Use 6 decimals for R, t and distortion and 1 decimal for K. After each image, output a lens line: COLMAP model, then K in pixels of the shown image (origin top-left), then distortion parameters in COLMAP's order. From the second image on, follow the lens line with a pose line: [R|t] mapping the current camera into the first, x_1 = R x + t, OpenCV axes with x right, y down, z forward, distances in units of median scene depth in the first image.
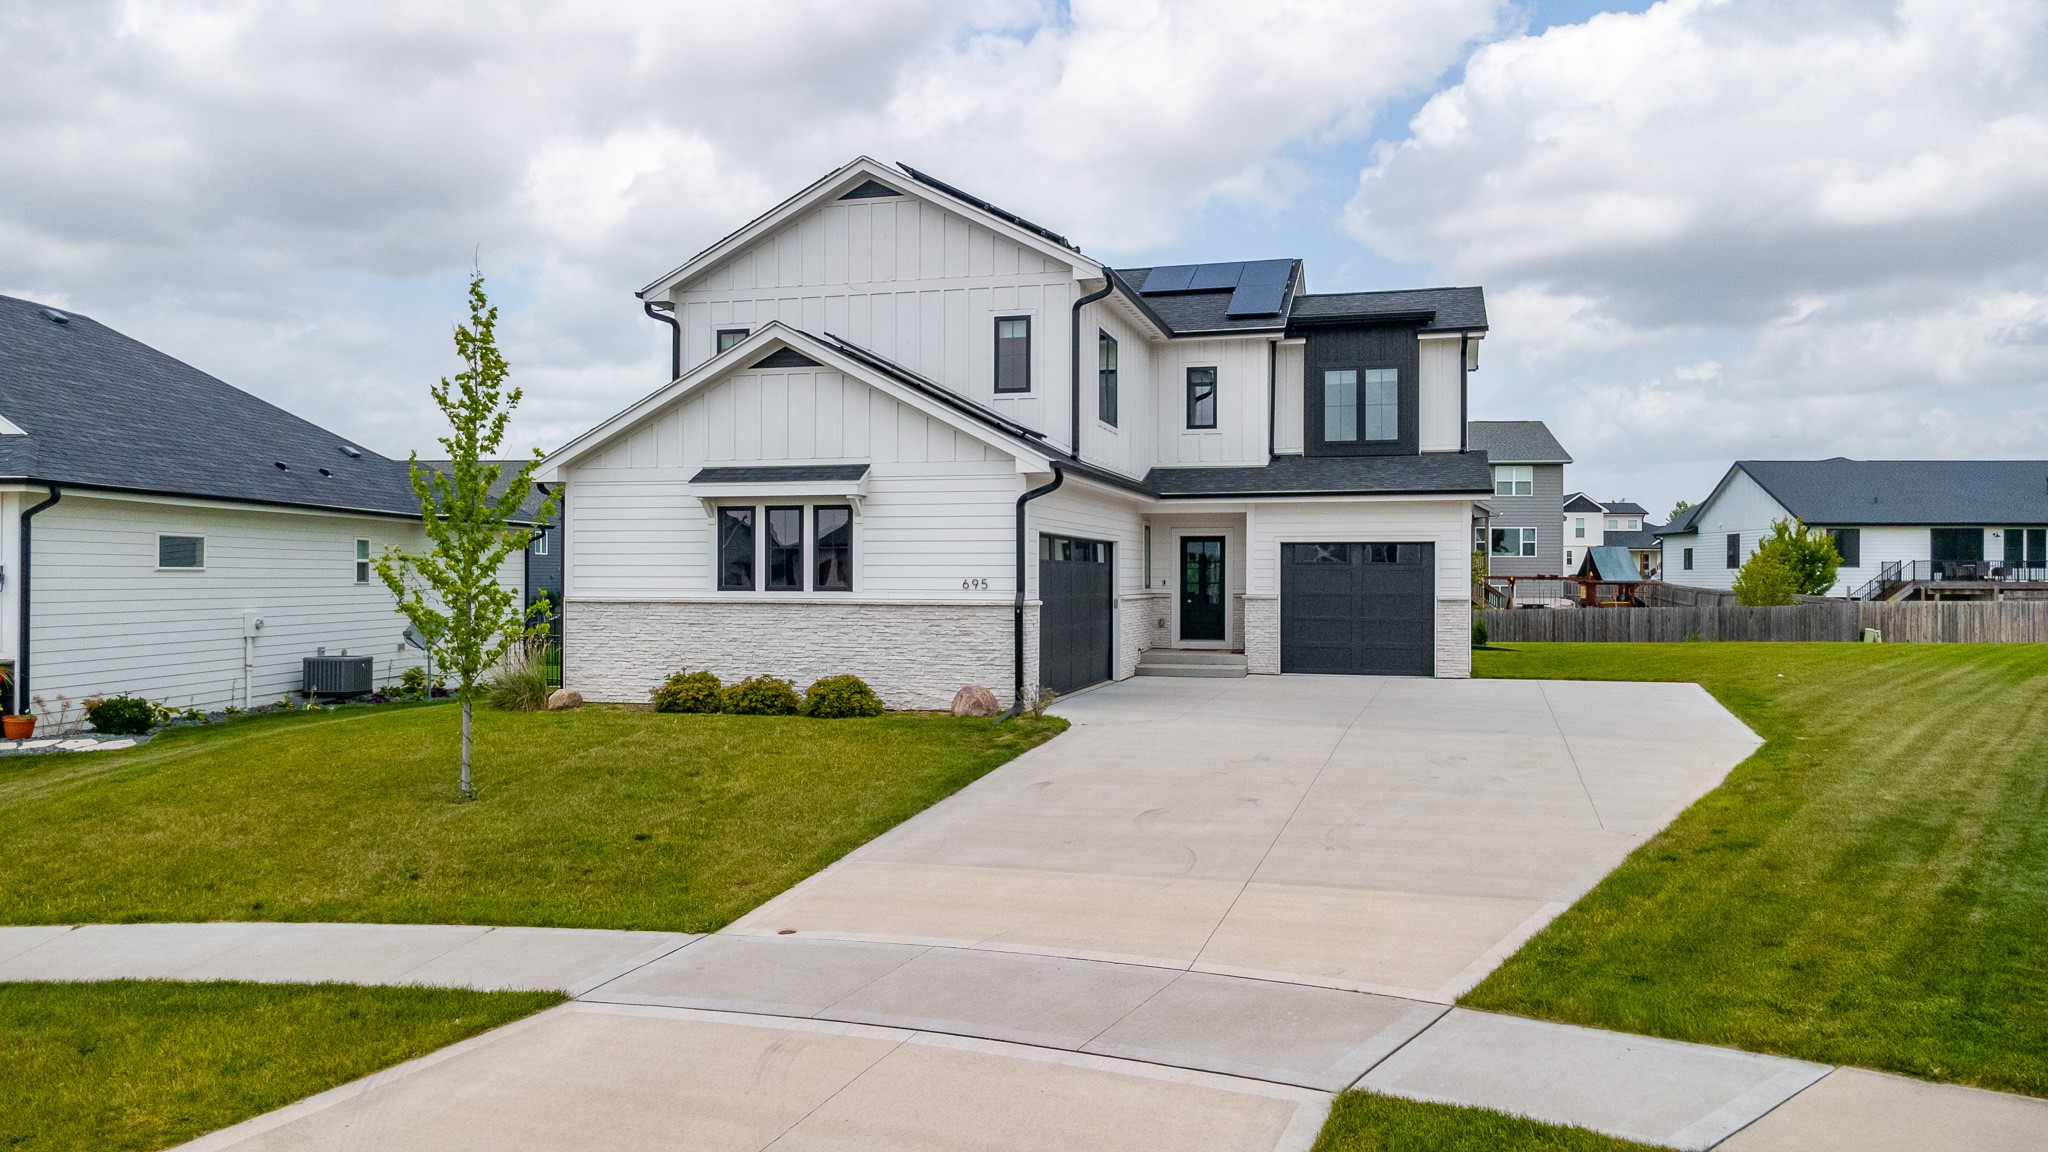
lens RADIAL K [[1420.0, 0, 1024.0], [0, 1420.0, 576.0], [0, 0, 1]] dist [0.054429, -0.059983]
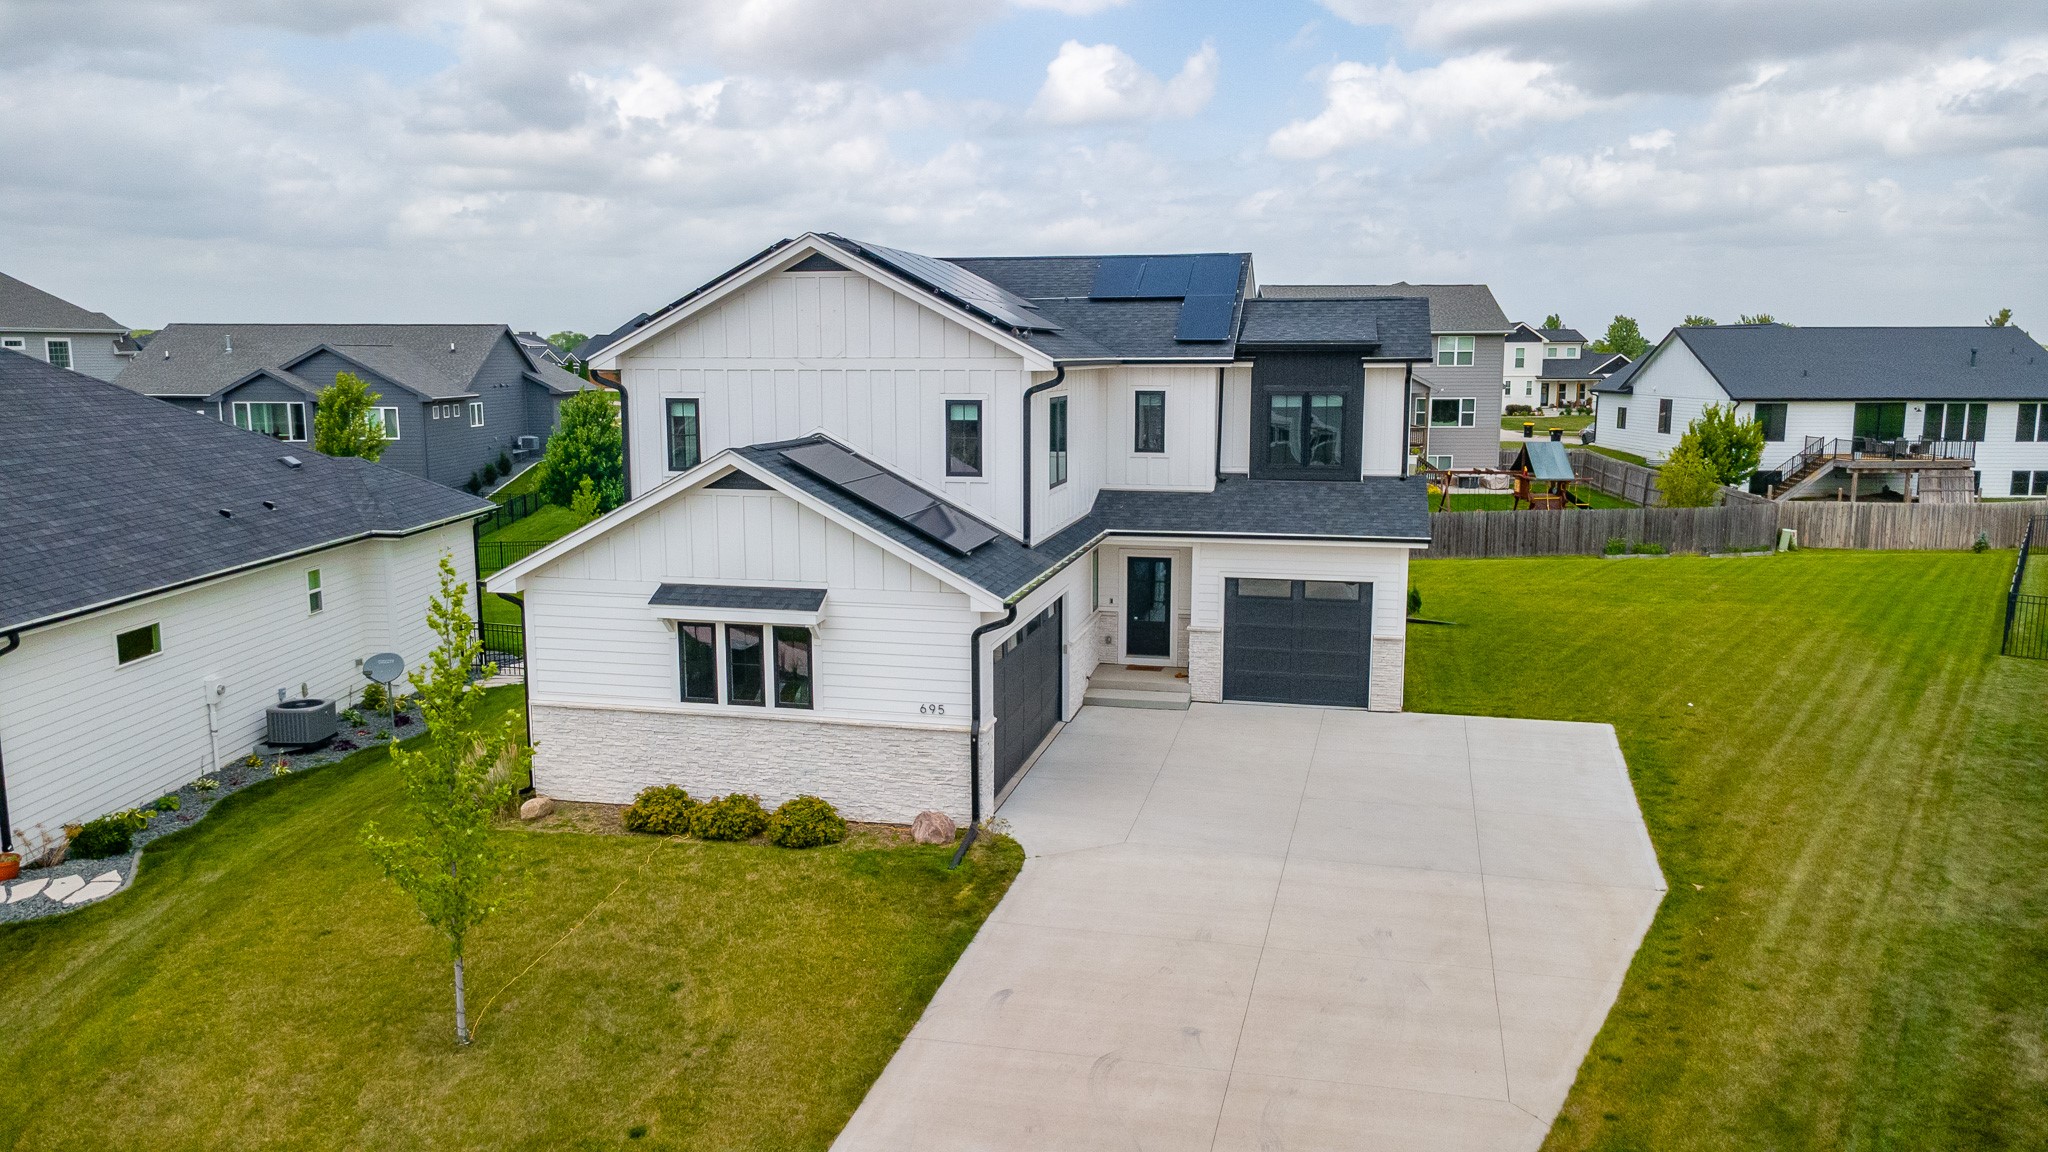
lens RADIAL K [[1420.0, 0, 1024.0], [0, 1420.0, 576.0], [0, 0, 1]] dist [0.054429, -0.059983]
pose [[0.999161, -0.009484, 0.039854, -0.006026], [0.003109, 0.987580, 0.157085, -0.191789], [-0.040848, -0.156829, 0.986781, -0.009800]]
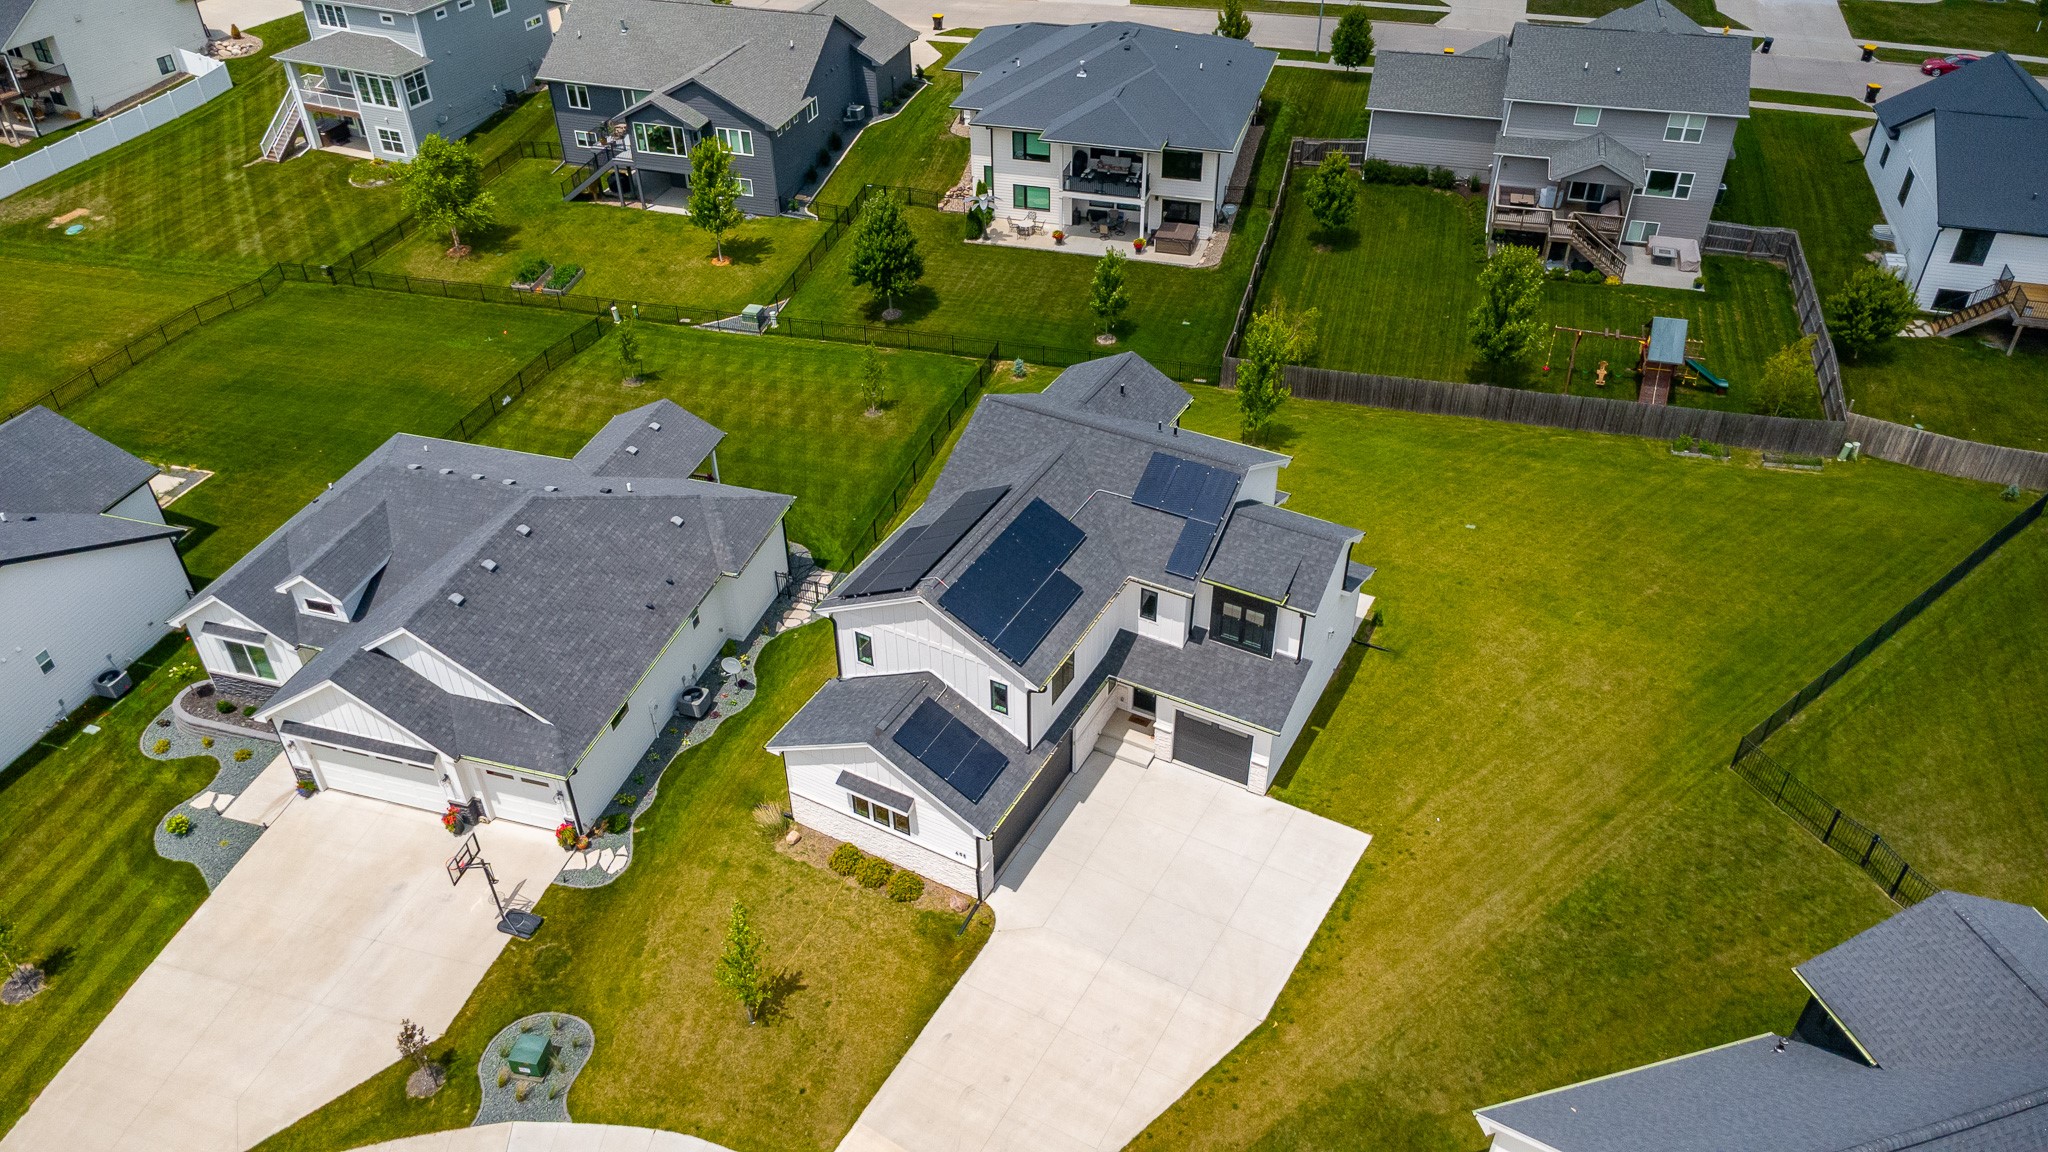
lens RADIAL K [[1420.0, 0, 1024.0], [0, 1420.0, 576.0], [0, 0, 1]] dist [0.054429, -0.059983]
pose [[0.973227, 0.133171, -0.187338, 0.313594], [0.010308, 0.788943, 0.614380, -1.272266], [0.229616, -0.599862, 0.766447, -0.309597]]
